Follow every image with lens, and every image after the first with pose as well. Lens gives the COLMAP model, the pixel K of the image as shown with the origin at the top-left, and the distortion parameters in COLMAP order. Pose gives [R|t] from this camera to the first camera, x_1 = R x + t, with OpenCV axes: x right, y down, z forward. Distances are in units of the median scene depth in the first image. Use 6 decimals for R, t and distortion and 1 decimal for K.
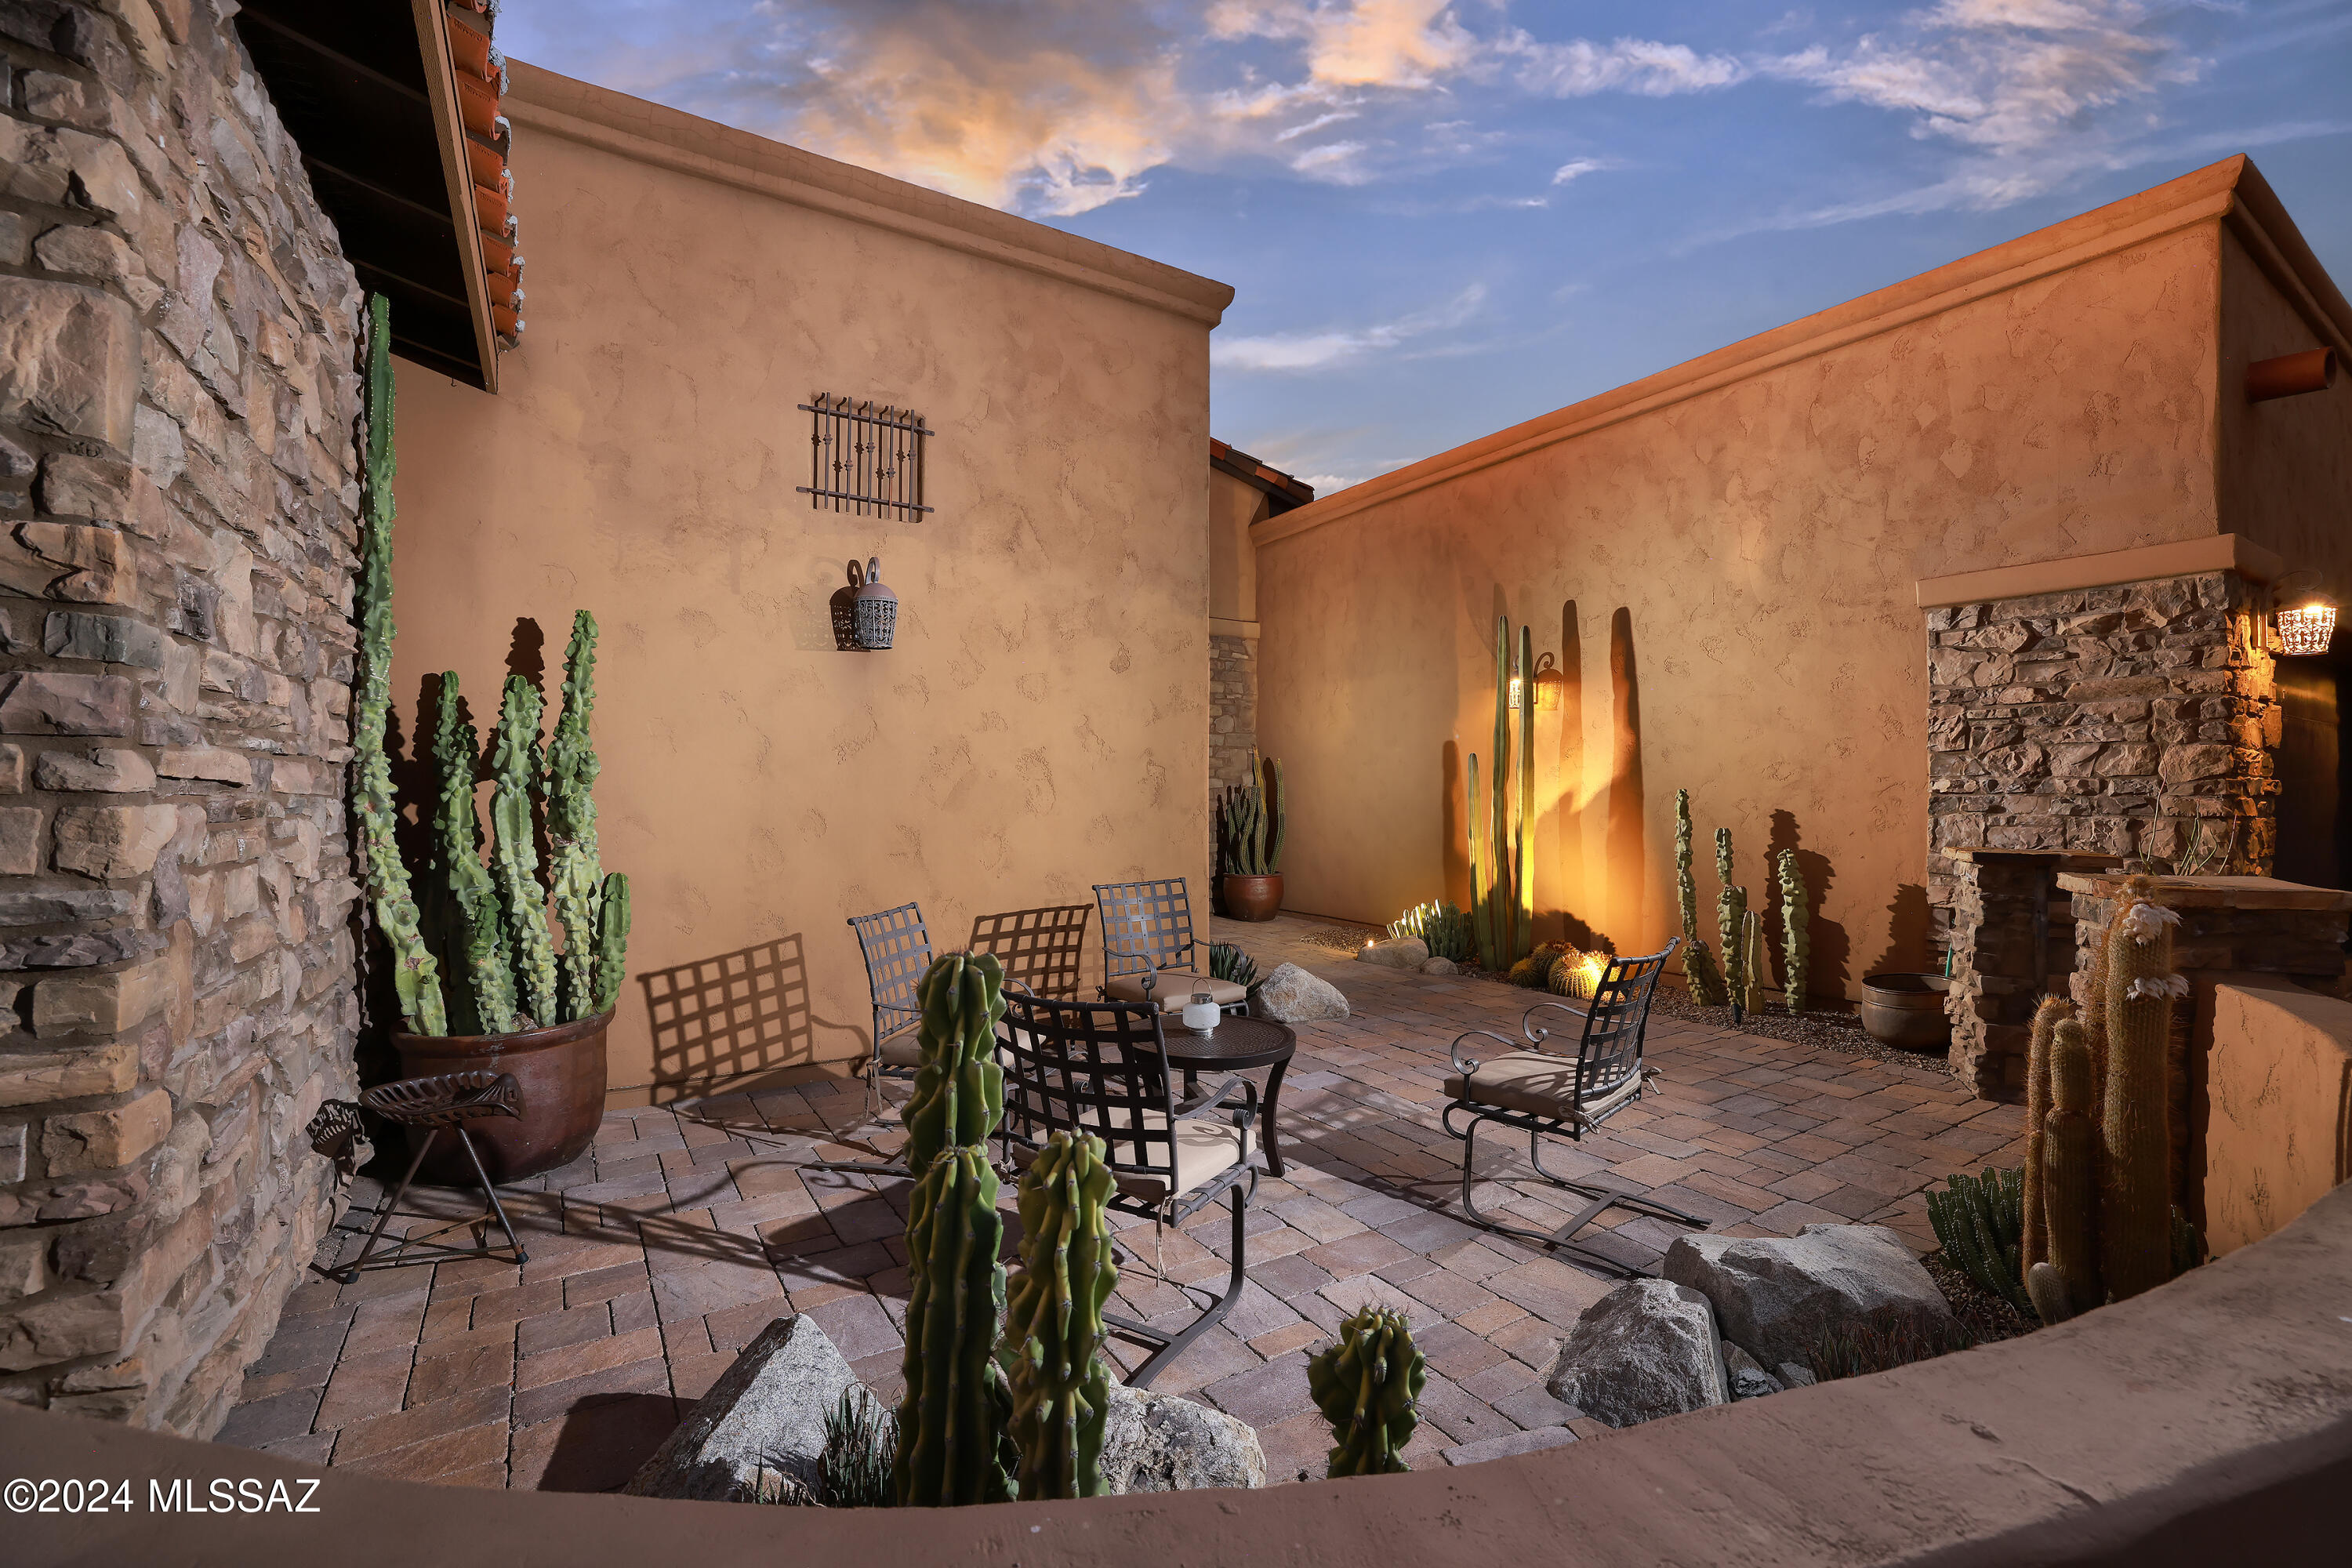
lens RADIAL K [[1003.3, 0, 1176.0], [0, 1003.3, 784.0], [0, 0, 1]] dist [-0.001661, -0.000056]
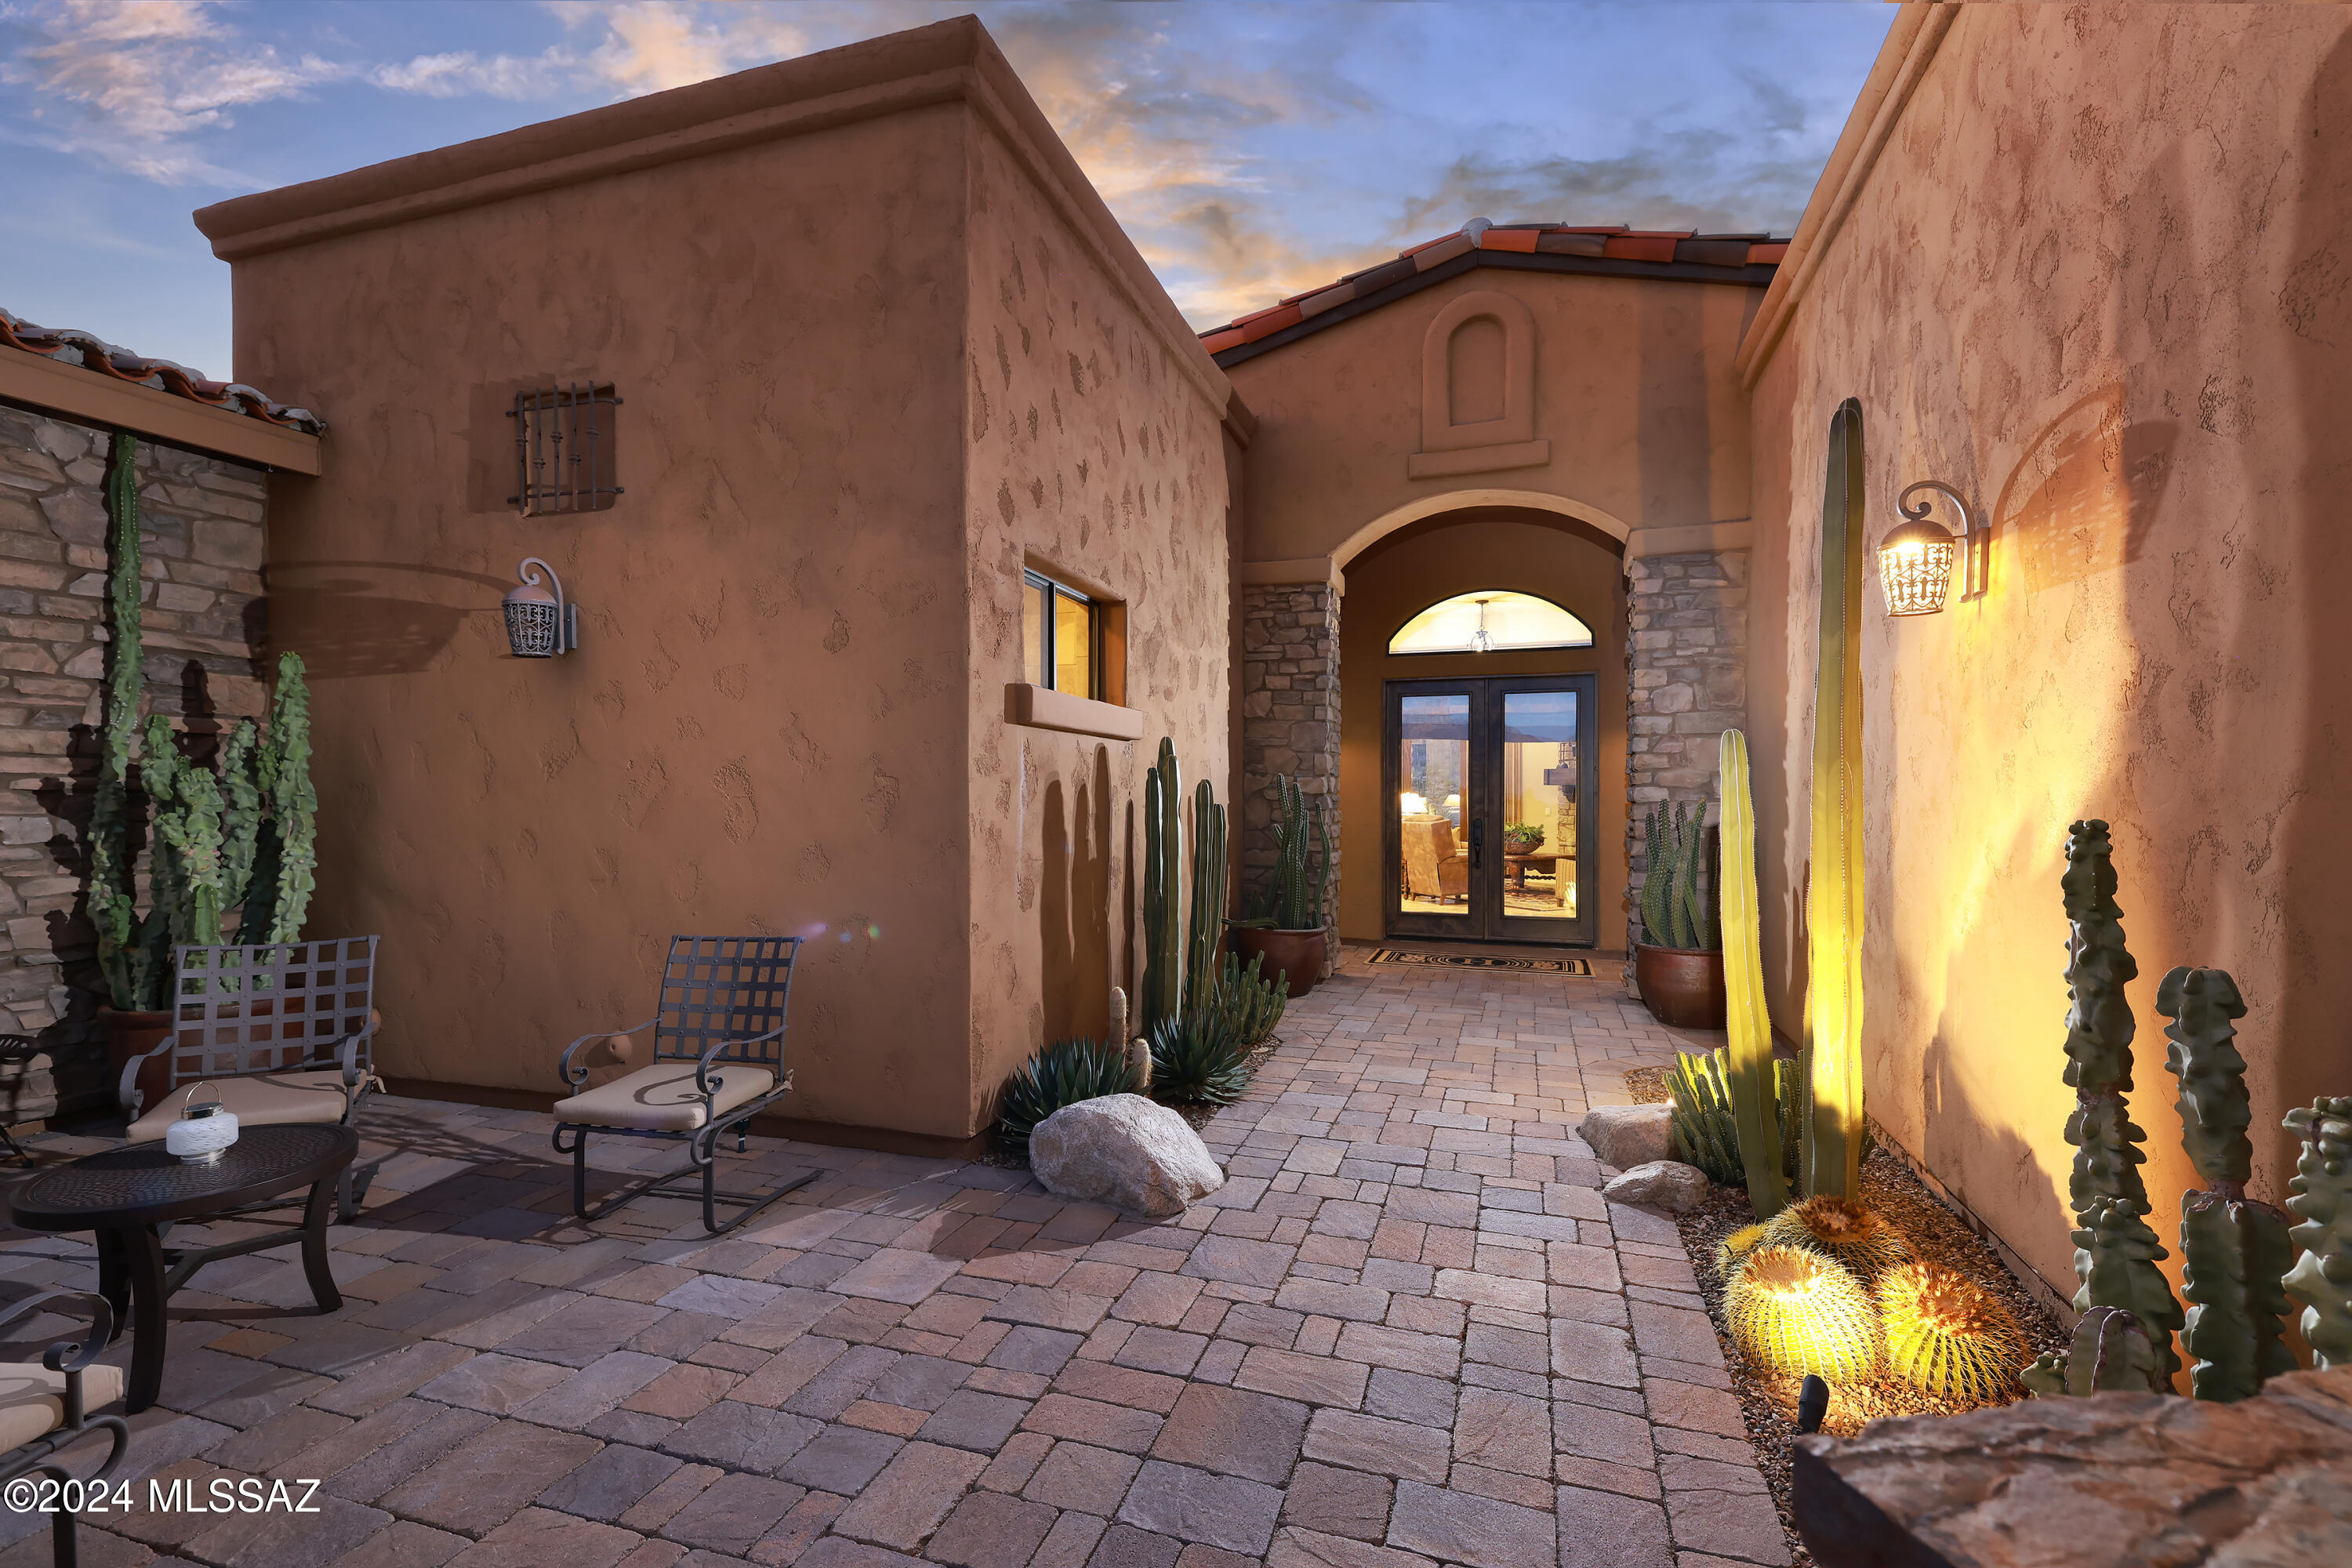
lens RADIAL K [[1051.9, 0, 1168.1], [0, 1051.9, 814.2], [0, 0, 1]] dist [0.068853, -0.000125]
pose [[0.627883, 0.008628, -0.778260, 0.793855], [0.004382, 0.999884, 0.014620, -0.001177], [0.778295, -0.012589, 0.627772, 0.776526]]
